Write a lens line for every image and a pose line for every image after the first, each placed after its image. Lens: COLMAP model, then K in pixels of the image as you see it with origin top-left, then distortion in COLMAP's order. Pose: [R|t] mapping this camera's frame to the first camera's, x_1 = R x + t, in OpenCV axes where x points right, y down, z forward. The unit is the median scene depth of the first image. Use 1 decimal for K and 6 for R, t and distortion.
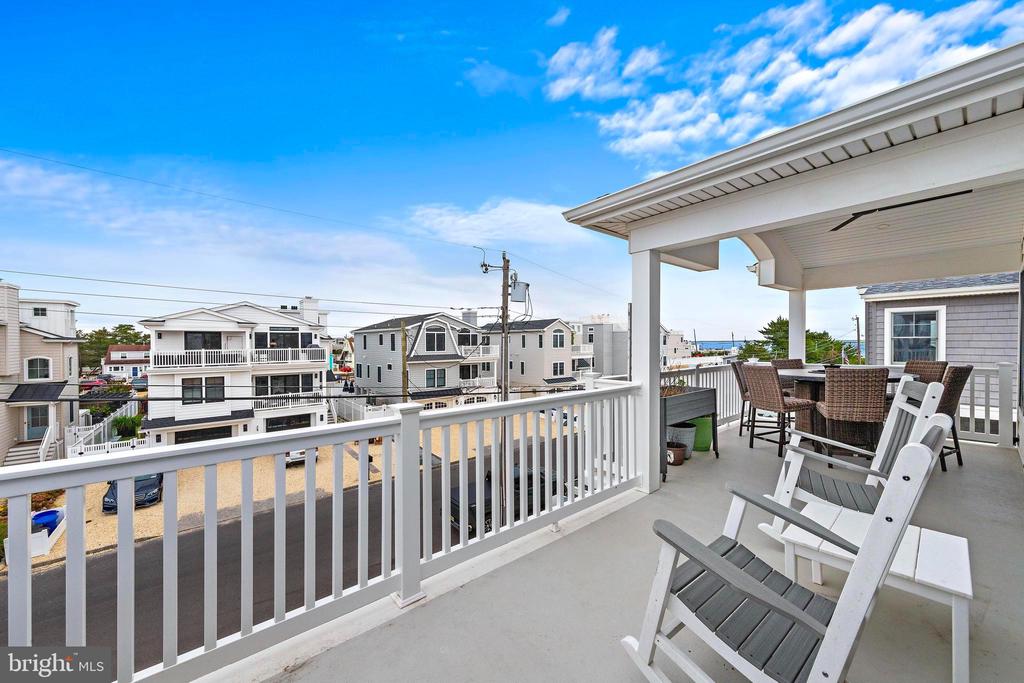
lens RADIAL K [[373.9, 0, 500.7], [0, 373.9, 344.2], [0, 0, 1]] dist [0.011823, -0.000896]
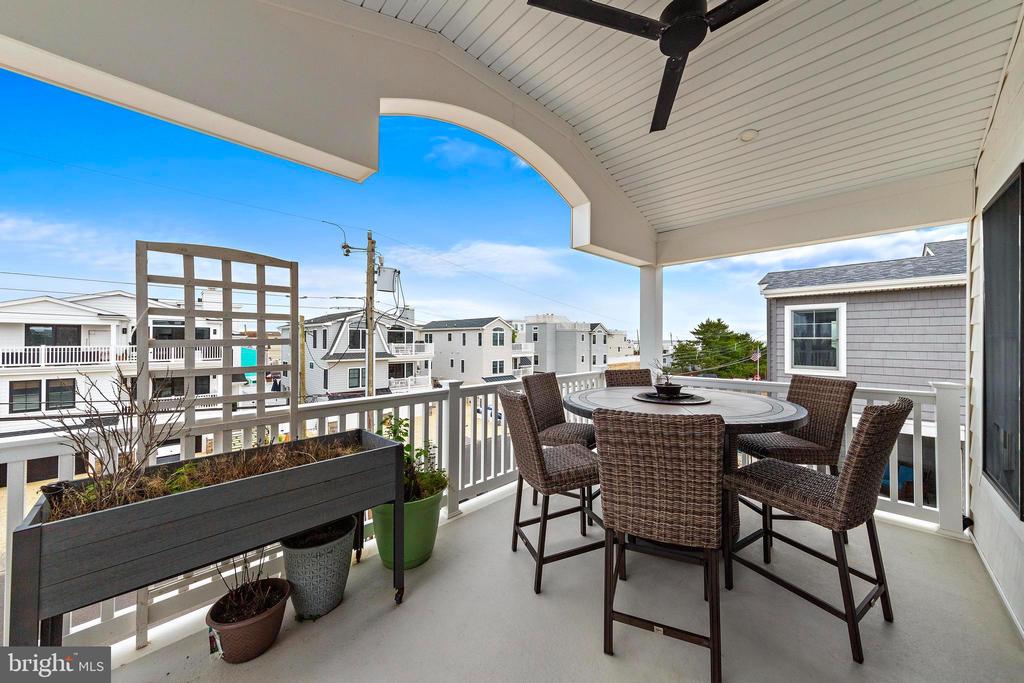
lens RADIAL K [[345.8, 0, 505.8], [0, 345.8, 337.1], [0, 0, 1]] dist [0.011036, -0.000258]
pose [[0.995359, 0.009047, 0.095809, 0.103880], [-0.007671, 0.999862, -0.014718, -0.000933], [-0.095929, 0.013915, 0.995291, 0.090477]]
